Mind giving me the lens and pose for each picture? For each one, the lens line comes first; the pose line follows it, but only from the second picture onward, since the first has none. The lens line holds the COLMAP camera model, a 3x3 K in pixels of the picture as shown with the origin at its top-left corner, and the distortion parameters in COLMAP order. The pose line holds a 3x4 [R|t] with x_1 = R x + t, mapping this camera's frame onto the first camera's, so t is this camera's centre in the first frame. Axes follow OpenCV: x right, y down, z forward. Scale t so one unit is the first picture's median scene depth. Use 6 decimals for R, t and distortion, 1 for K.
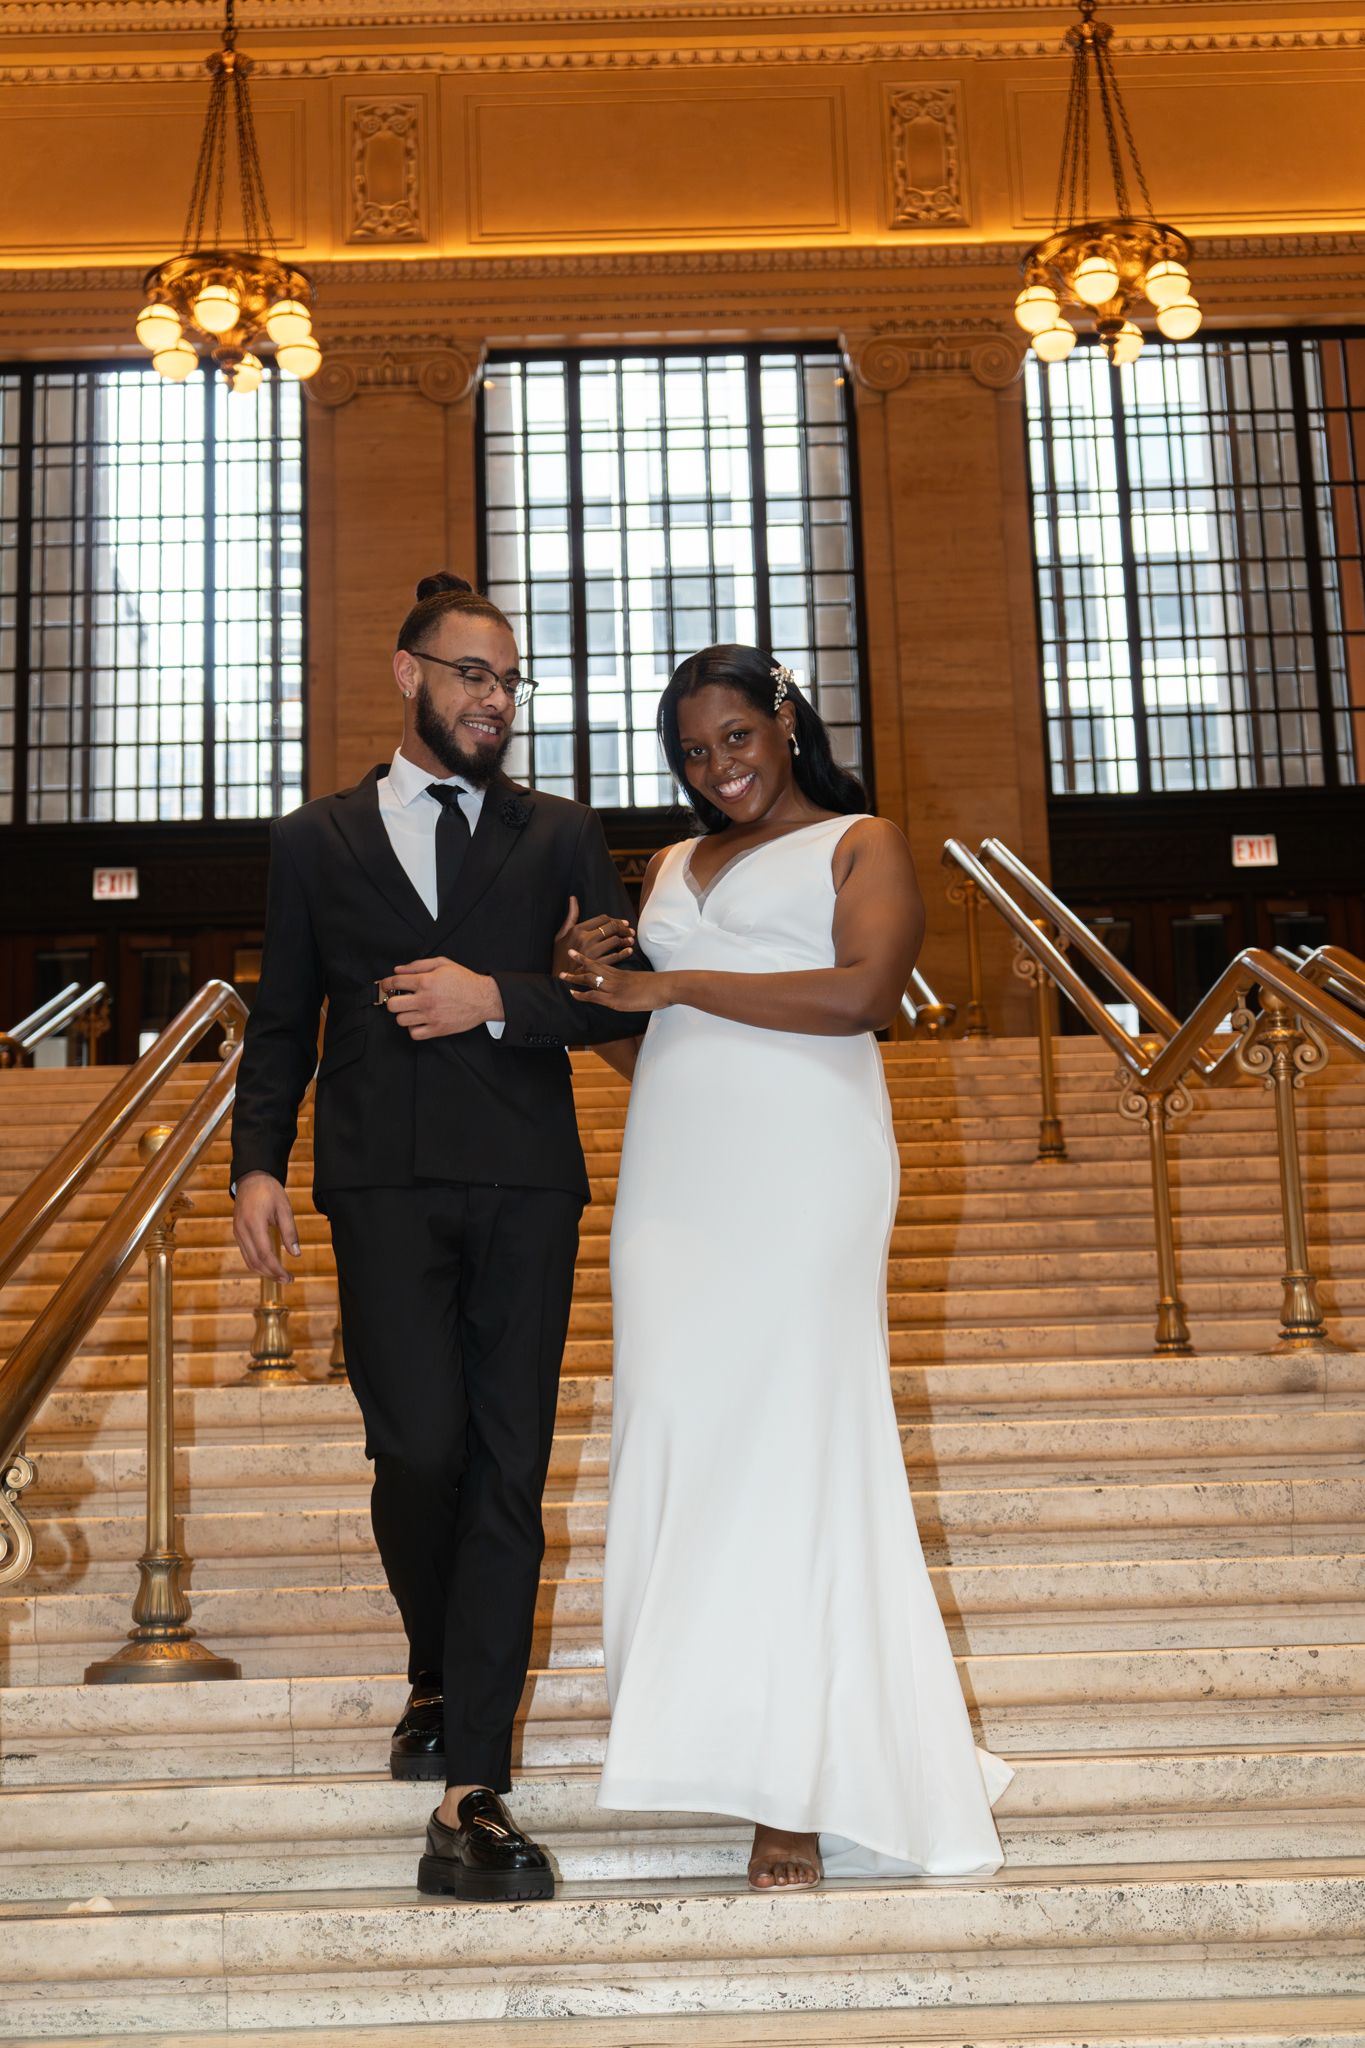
lens RADIAL K [[2758.1, 0, 682.0], [0, 2758.1, 1034.3], [0, 0, 1]] dist [0.031356, 0.000000]
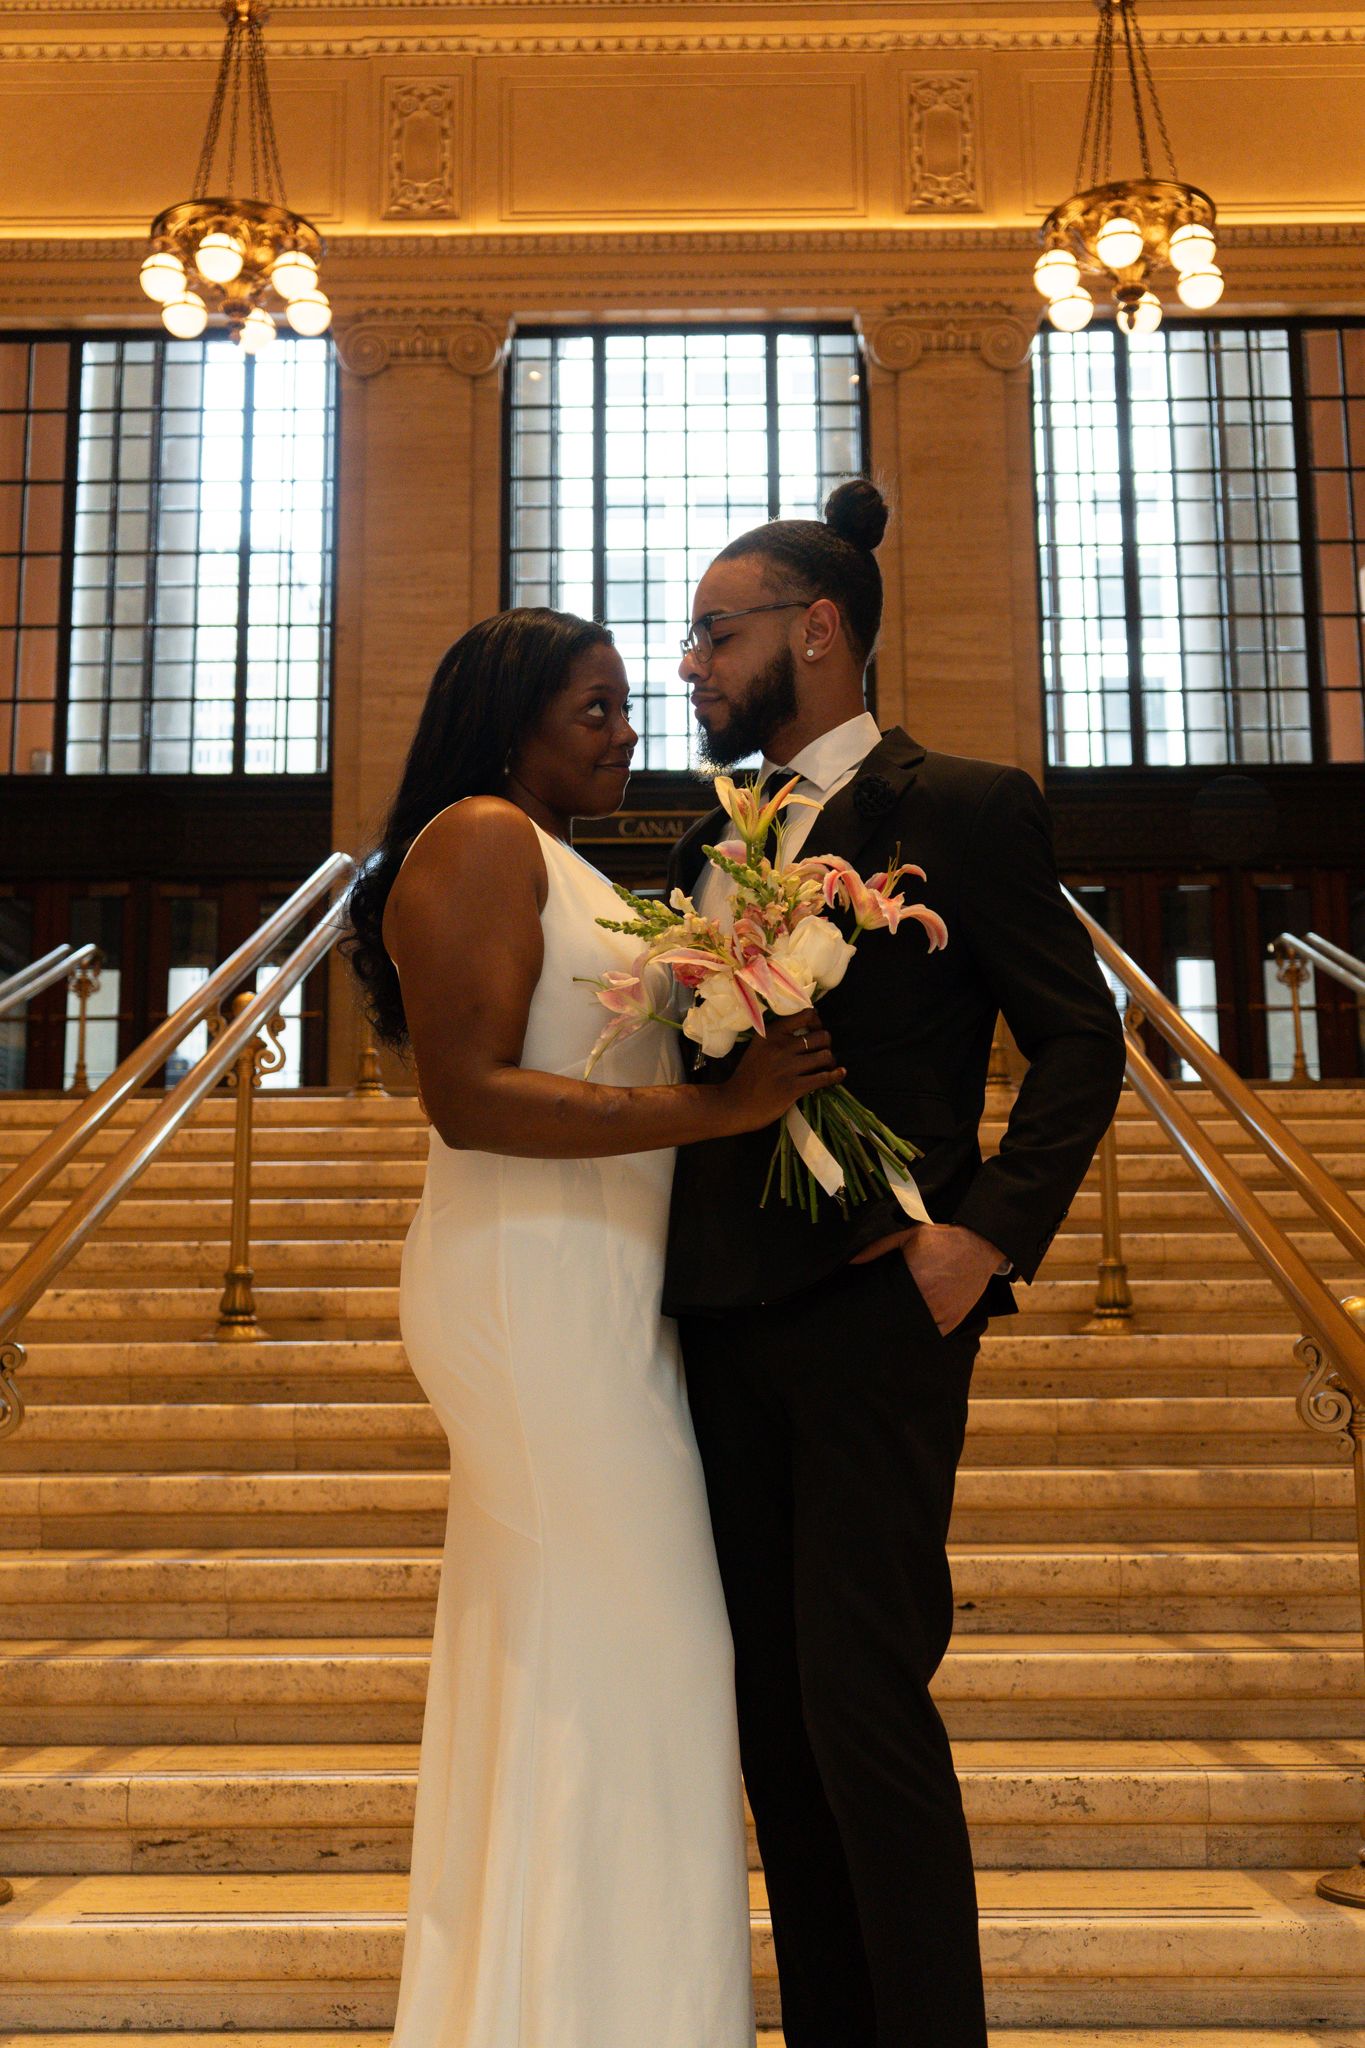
lens RADIAL K [[2210.0, 0, 674.7], [0, 2210.0, 1045.7], [0, 0, 1]] dist [0.011702, 0.000000]
pose [[0.999601, 0.022508, -0.017067, 0.009902], [-0.021624, 0.998499, 0.050321, -0.020004], [0.018174, -0.049932, 0.998587, 0.156556]]
